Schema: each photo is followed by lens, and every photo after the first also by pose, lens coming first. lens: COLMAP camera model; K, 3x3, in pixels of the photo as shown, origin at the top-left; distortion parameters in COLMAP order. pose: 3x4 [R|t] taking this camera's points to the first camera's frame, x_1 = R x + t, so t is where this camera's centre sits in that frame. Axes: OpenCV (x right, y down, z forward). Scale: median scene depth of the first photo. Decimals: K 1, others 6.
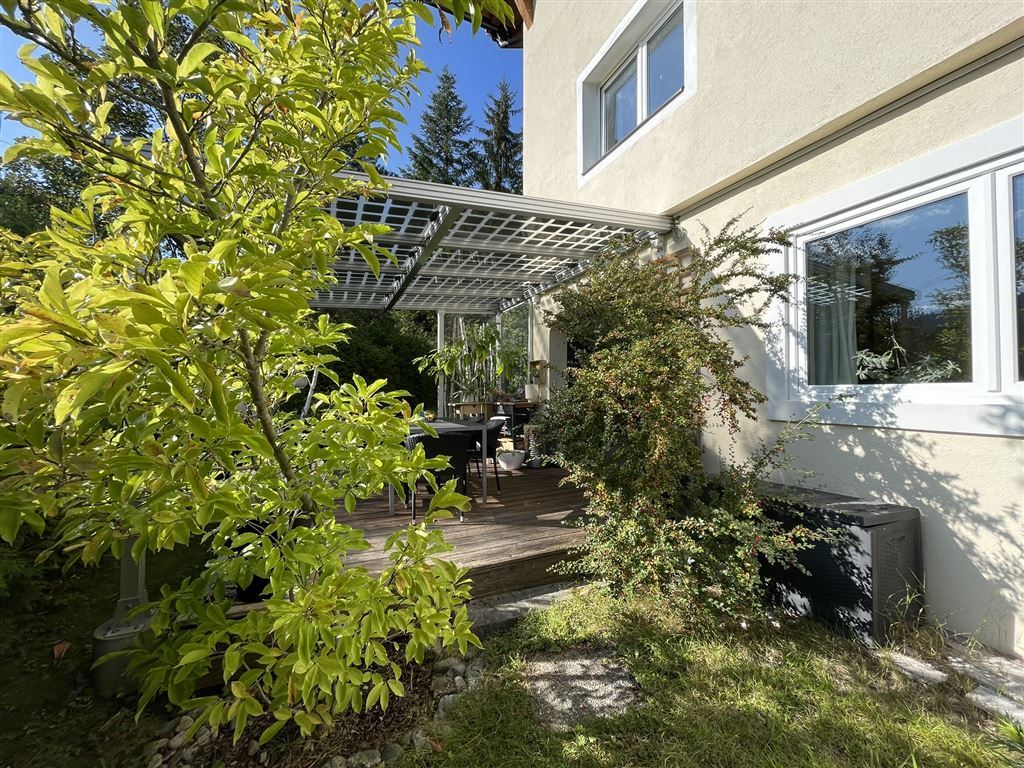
lens RADIAL K [[415.1, 0, 511.6], [0, 415.1, 387.4], [0, 0, 1]] dist [0.000713, -0.000114]
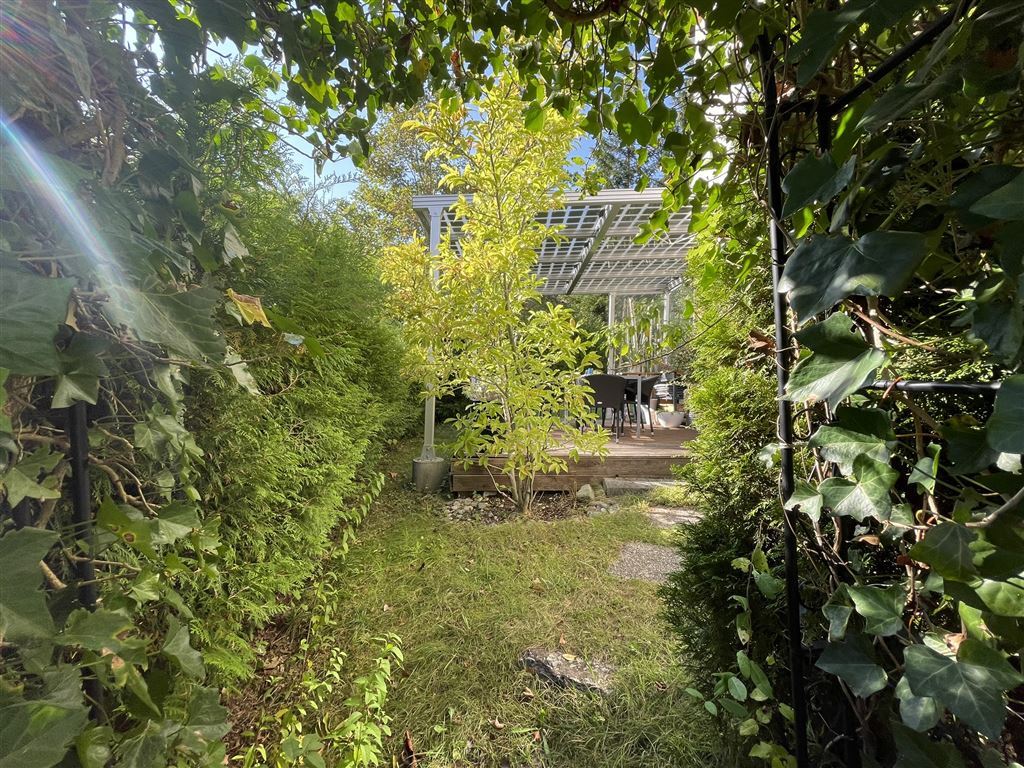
lens RADIAL K [[415.1, 0, 510.1], [0, 415.1, 383.2], [0, 0, 1]] dist [0.000713, -0.000114]
pose [[0.909943, 0.025515, -0.413948, 0.077362], [-0.024789, 0.999667, 0.007125, 0.092216], [0.413992, 0.003778, 0.910273, -0.234231]]
